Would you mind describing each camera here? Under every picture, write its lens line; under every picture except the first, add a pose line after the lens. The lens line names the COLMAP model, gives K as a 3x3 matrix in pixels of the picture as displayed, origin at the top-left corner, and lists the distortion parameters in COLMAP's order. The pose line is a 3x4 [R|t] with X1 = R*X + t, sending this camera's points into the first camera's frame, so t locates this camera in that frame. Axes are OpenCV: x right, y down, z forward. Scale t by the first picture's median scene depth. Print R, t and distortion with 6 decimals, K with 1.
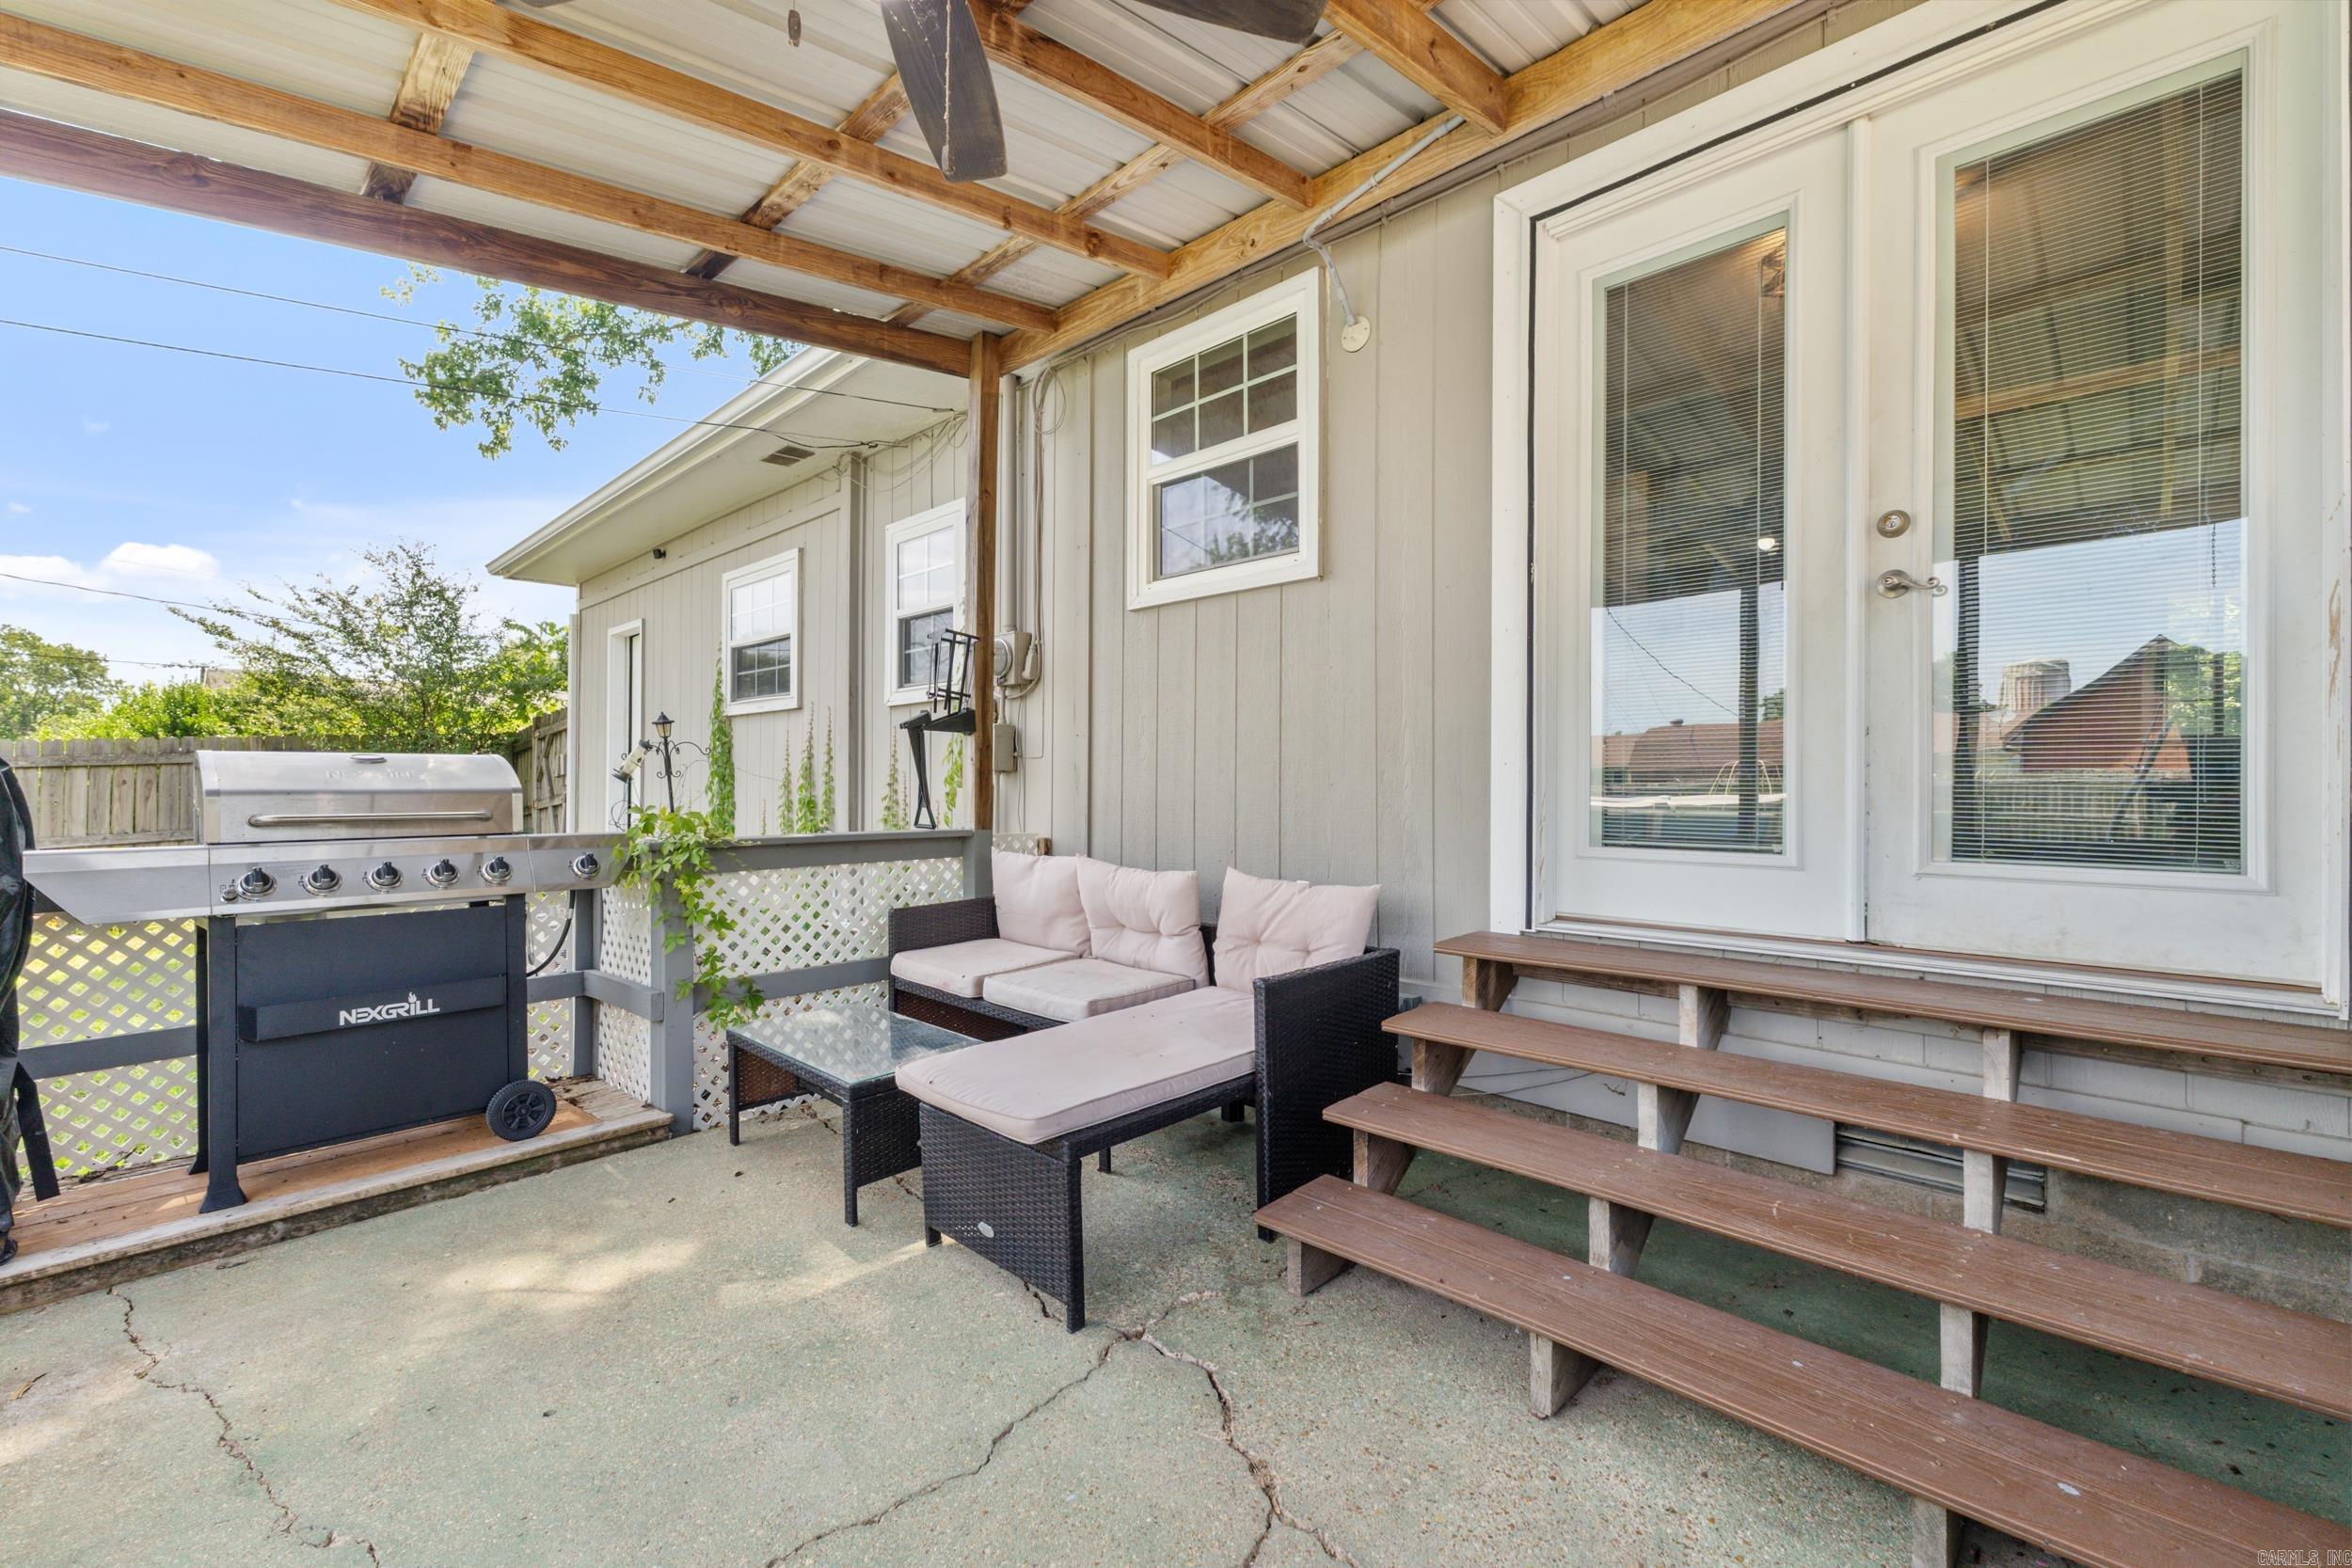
lens RADIAL K [[984.9, 0, 1187.2], [0, 984.9, 783.9], [0, 0, 1]] dist [0.001529, 0.000639]
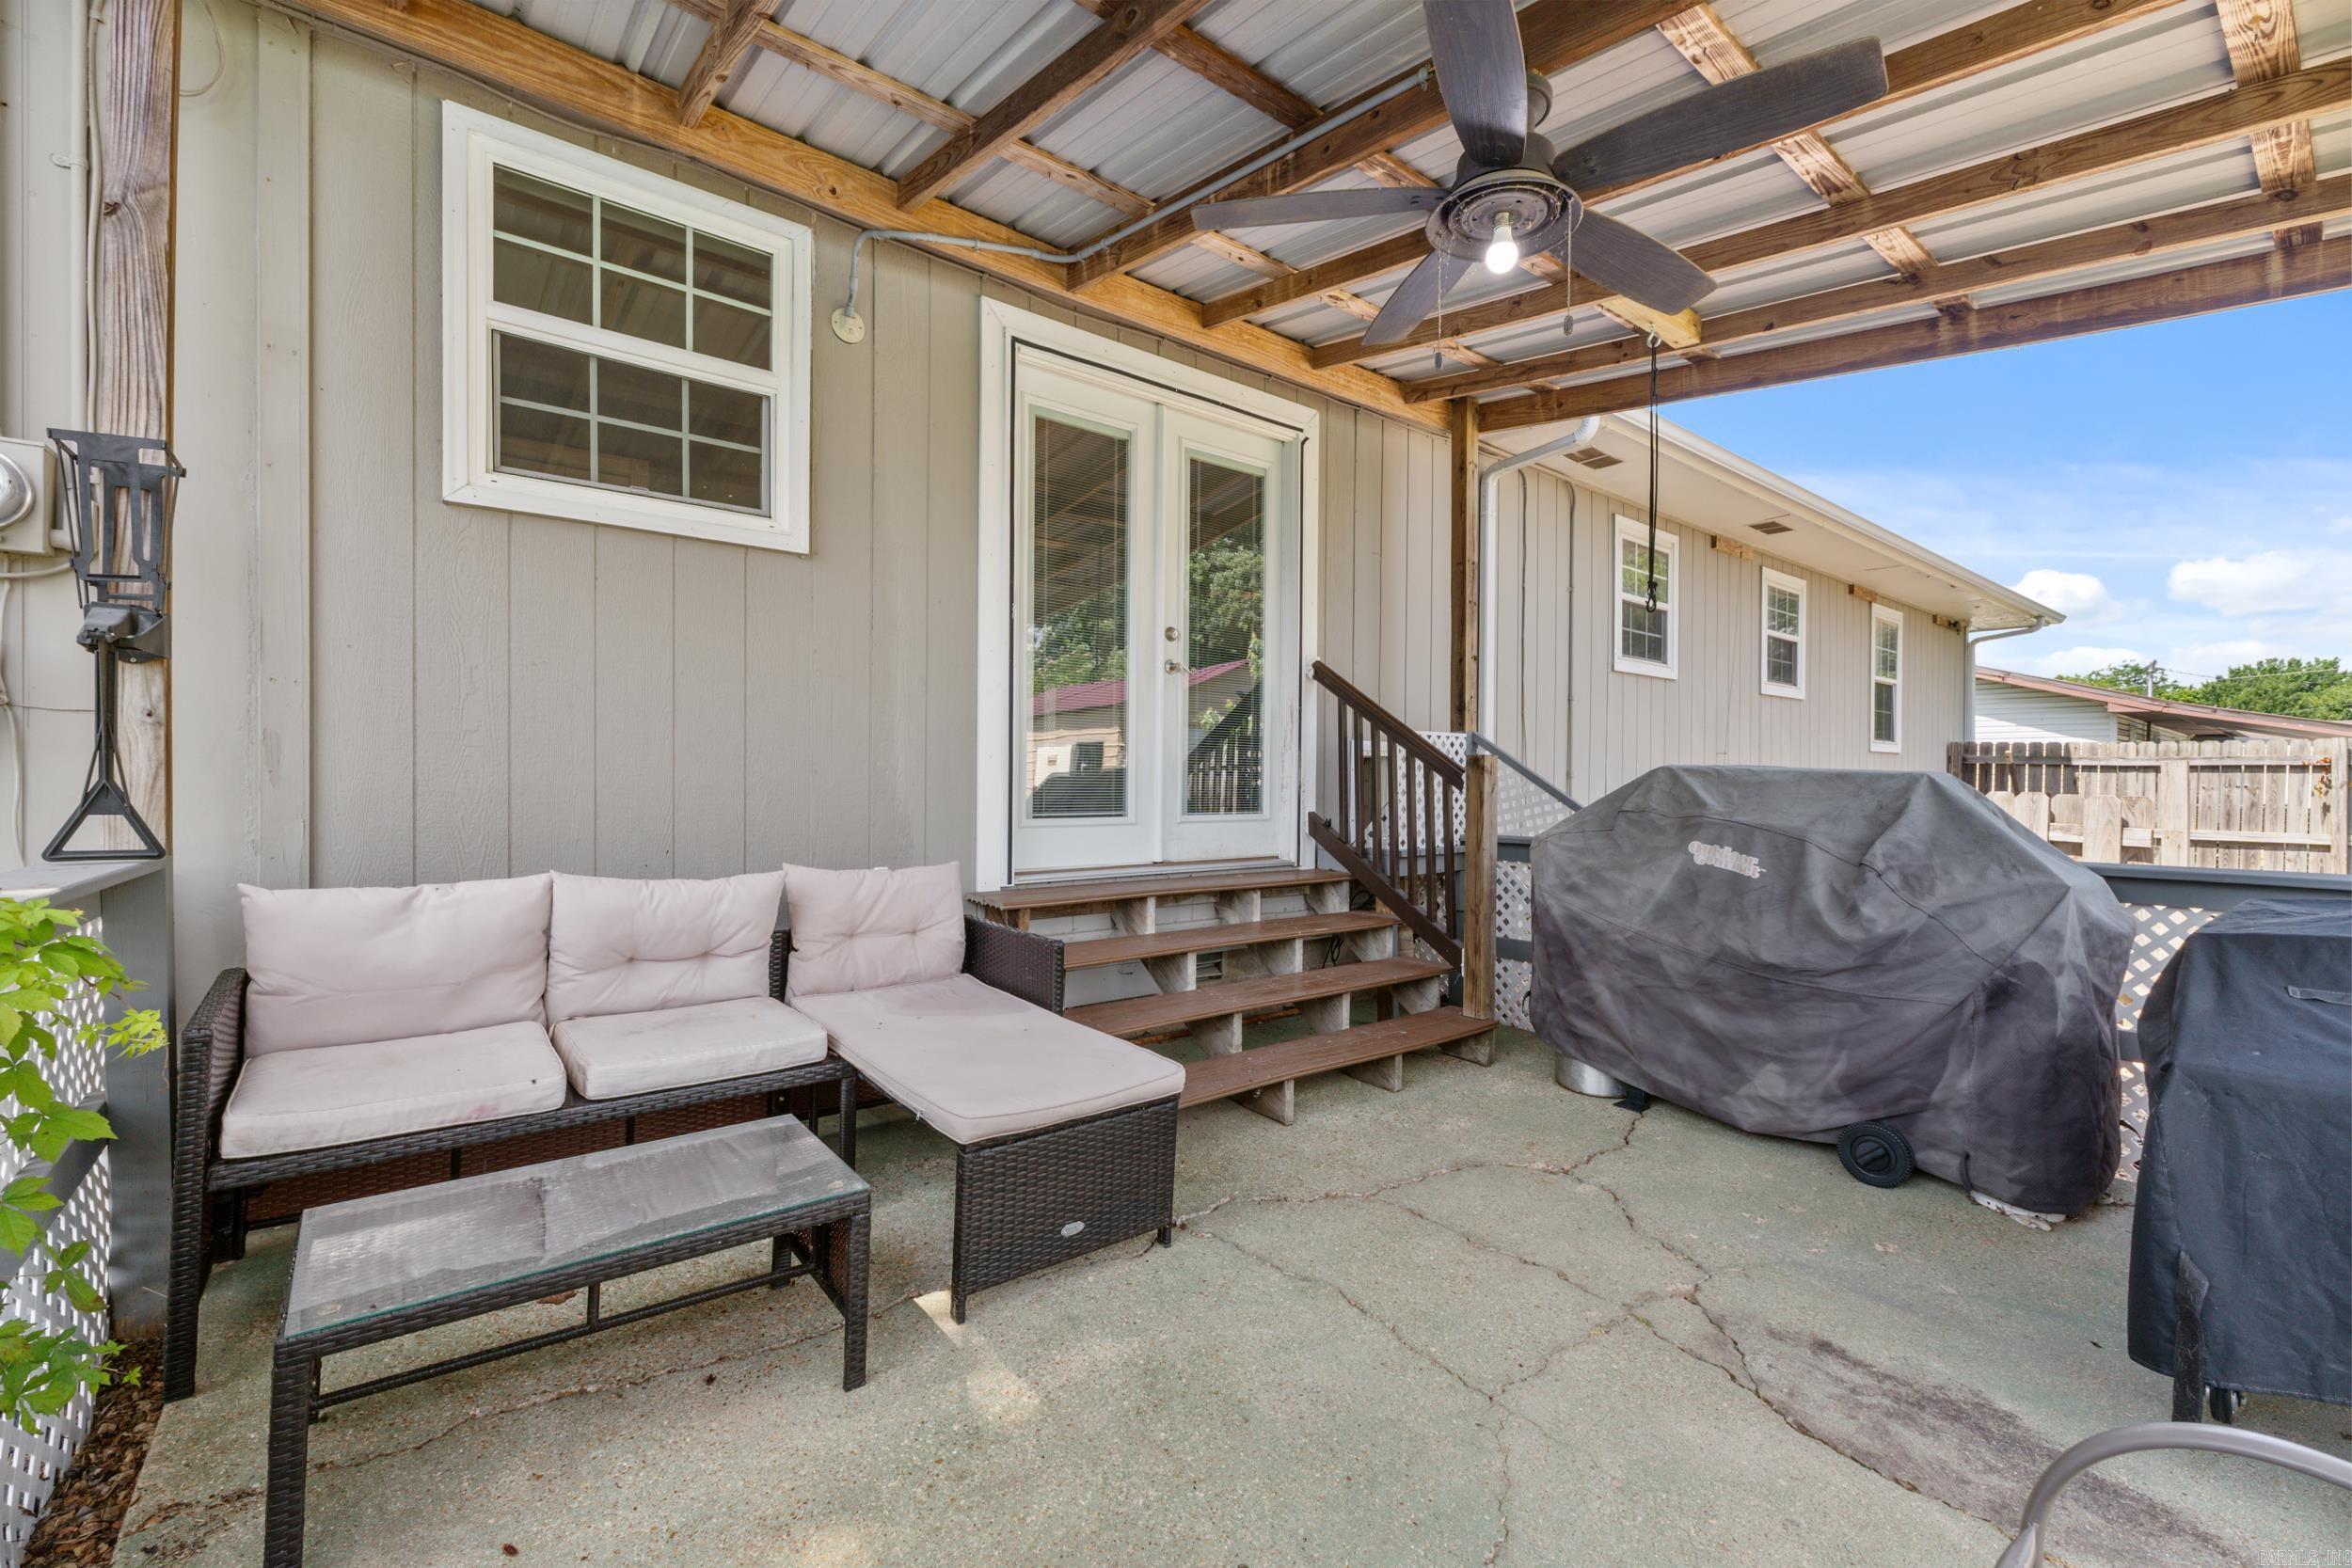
lens RADIAL K [[984.9, 0, 1180.0], [0, 984.9, 781.9], [0, 0, 1]] dist [0.001529, 0.000639]
pose [[0.126255, -0.006888, 0.991974, -0.781011], [-0.011379, 0.999900, 0.008391, -0.001147], [-0.991933, -0.012347, 0.126164, 0.522105]]
